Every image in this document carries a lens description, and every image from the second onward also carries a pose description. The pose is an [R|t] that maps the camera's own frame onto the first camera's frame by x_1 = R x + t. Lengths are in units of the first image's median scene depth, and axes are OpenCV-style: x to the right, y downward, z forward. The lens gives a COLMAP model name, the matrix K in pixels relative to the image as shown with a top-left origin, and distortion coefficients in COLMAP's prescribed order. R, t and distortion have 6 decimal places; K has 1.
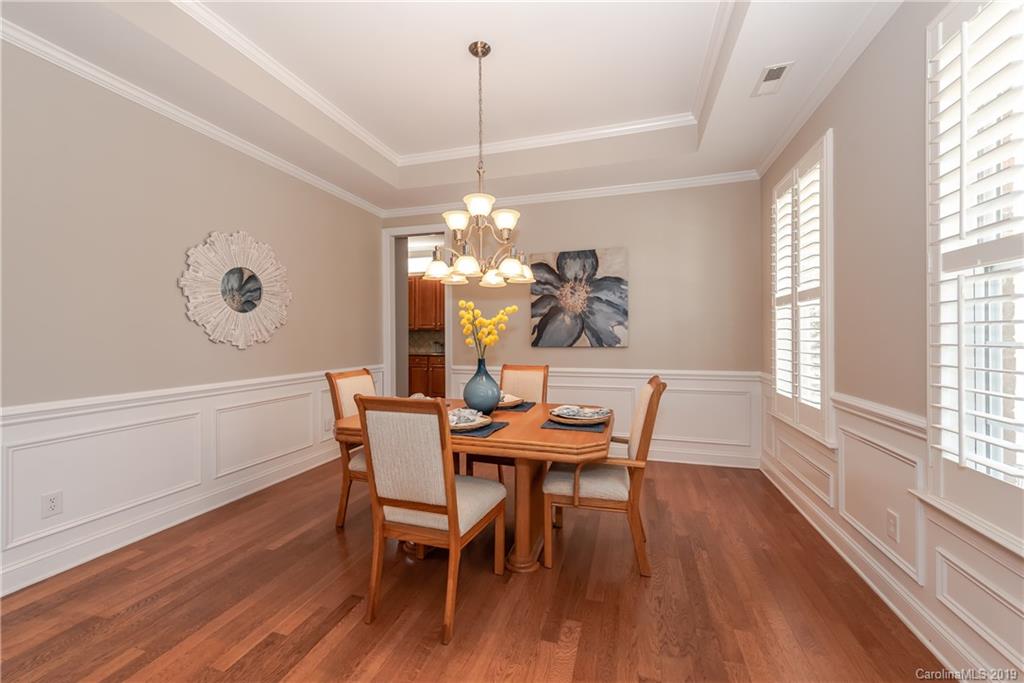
lens RADIAL K [[417.0, 0, 510.6], [0, 417.0, 335.4], [0, 0, 1]] dist [0.031923, 0.000024]
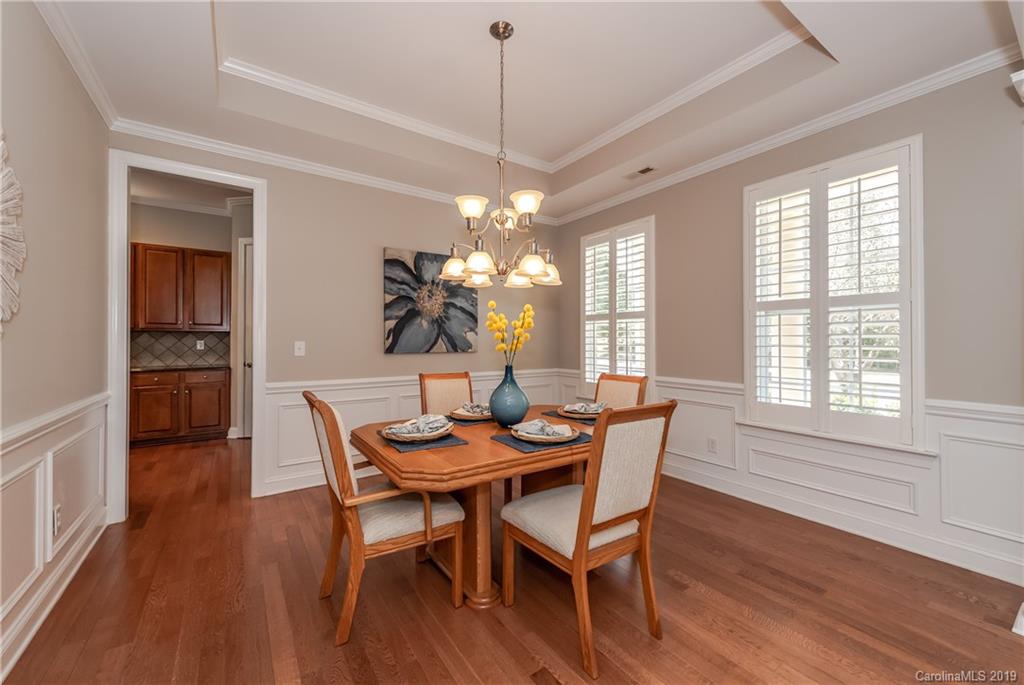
lens RADIAL K [[417.0, 0, 510.6], [0, 417.0, 336.4], [0, 0, 1]] dist [0.031923, 0.000024]
pose [[0.602007, 0.012036, 0.798400, -0.509591], [-0.002551, 0.999910, -0.013150, 0.002117], [-0.798487, 0.005880, 0.601983, 0.278366]]
